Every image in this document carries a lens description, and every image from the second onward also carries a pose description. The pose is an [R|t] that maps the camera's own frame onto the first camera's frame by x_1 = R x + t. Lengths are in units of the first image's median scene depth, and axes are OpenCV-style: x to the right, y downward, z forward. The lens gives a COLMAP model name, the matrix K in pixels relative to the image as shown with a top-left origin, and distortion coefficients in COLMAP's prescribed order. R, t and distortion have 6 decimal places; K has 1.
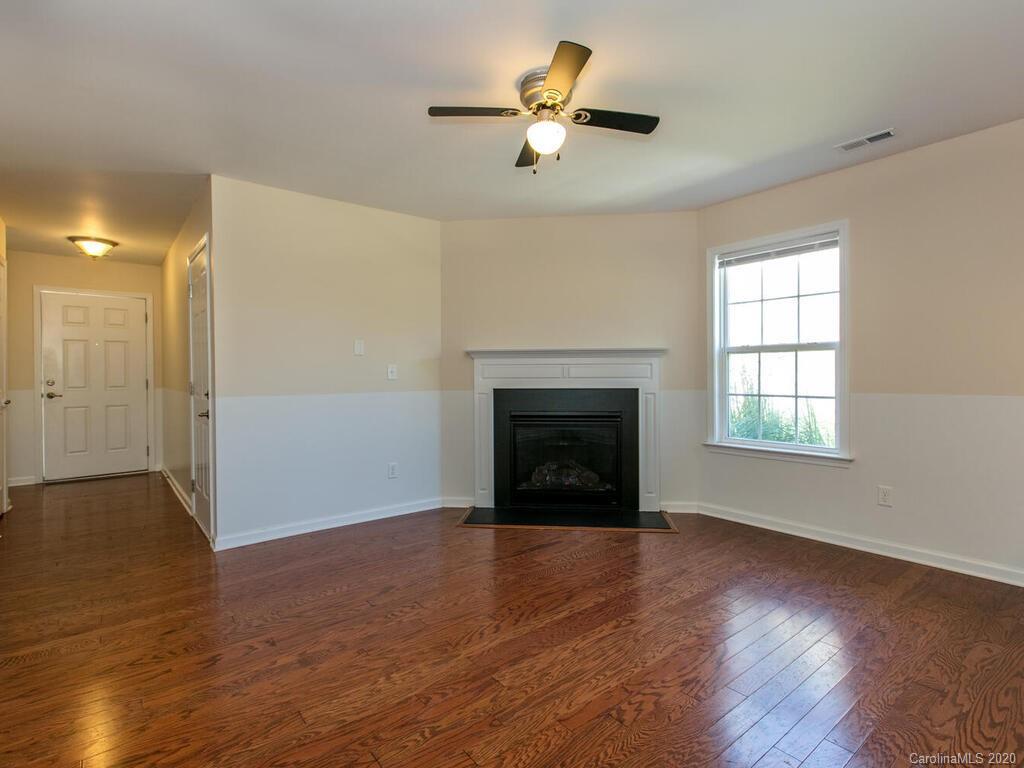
lens RADIAL K [[514.8, 0, 512.9], [0, 514.8, 374.8], [0, 0, 1]] dist [0.002268, 0.000291]
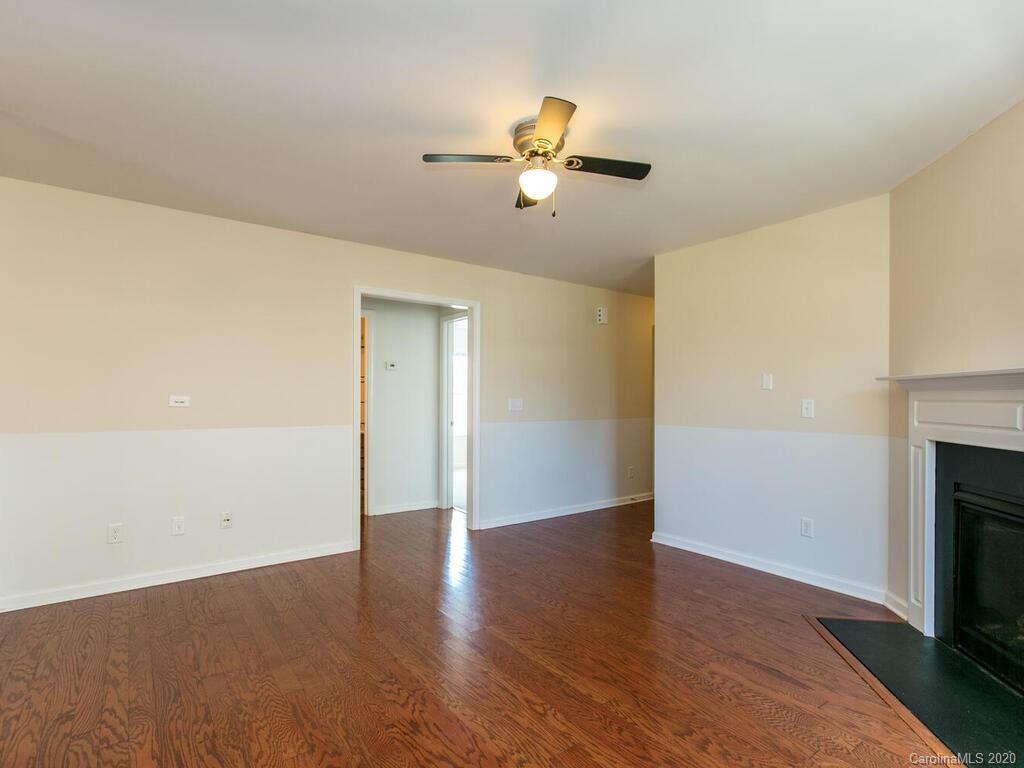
lens RADIAL K [[516.0, 0, 516.2], [0, 516.0, 401.9], [0, 0, 1]] dist [0.000713, -0.000076]
pose [[-0.030833, 0.009802, -0.999476, 0.928322], [-0.006207, 0.999931, 0.009998, -0.033889], [0.999505, 0.006512, -0.030770, 0.850630]]
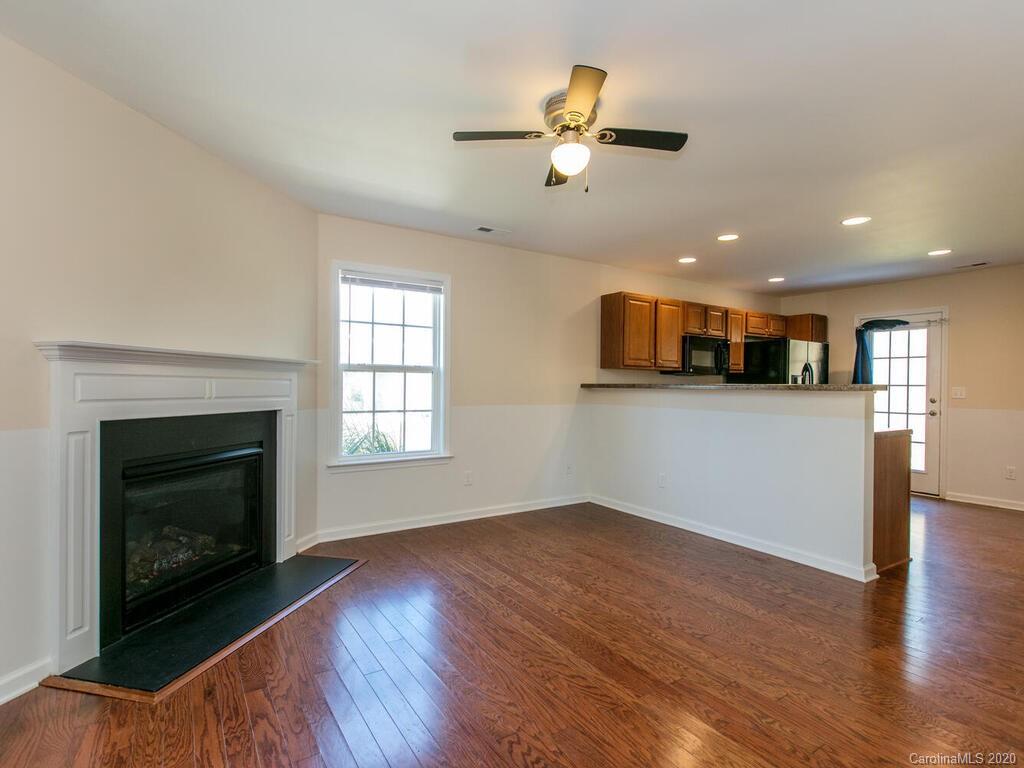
lens RADIAL K [[517.7, 0, 511.2], [0, 517.7, 389.0], [0, 0, 1]] dist [0.002718, -0.000702]
pose [[0.101285, 0.001030, 0.994857, -0.806484], [-0.007036, 0.999975, -0.000319, -0.012715], [-0.994833, -0.006967, 0.101290, 0.866581]]
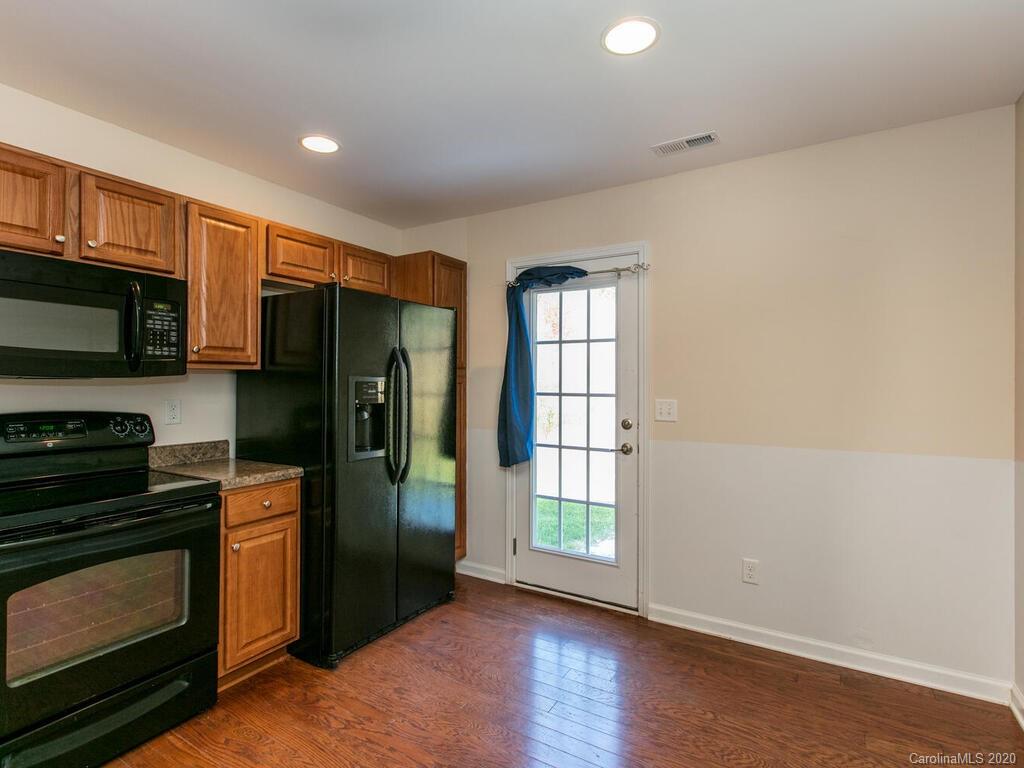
lens RADIAL K [[518.0, 0, 512.2], [0, 518.0, 380.9], [0, 0, 1]] dist [0.003194, 0.000089]
pose [[-0.340454, 0.009787, 0.940210, 0.513158], [0.005158, 0.999950, -0.008541, -0.061861], [-0.940247, 0.001942, -0.340487, -0.024235]]
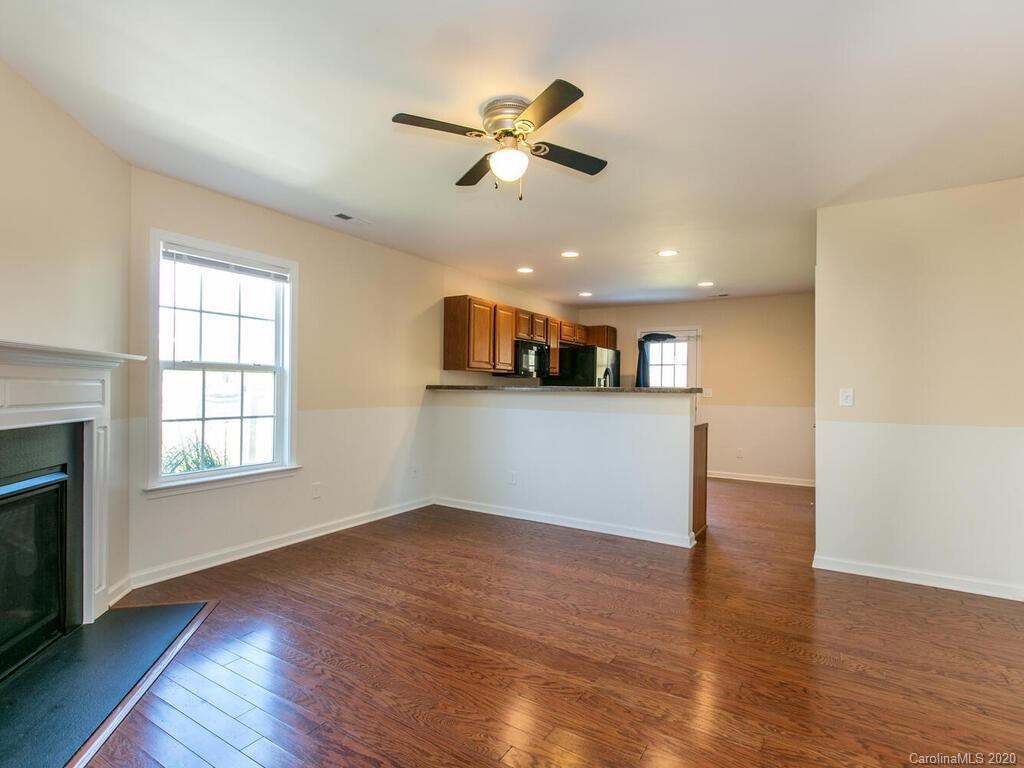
lens RADIAL K [[517.7, 0, 511.2], [0, 517.7, 389.0], [0, 0, 1]] dist [0.002718, -0.000702]
pose [[-0.329532, -0.000815, 0.944144, -0.759838], [-0.006919, 0.999975, -0.001552, -0.020089], [-0.944119, -0.007044, -0.329530, 1.135911]]
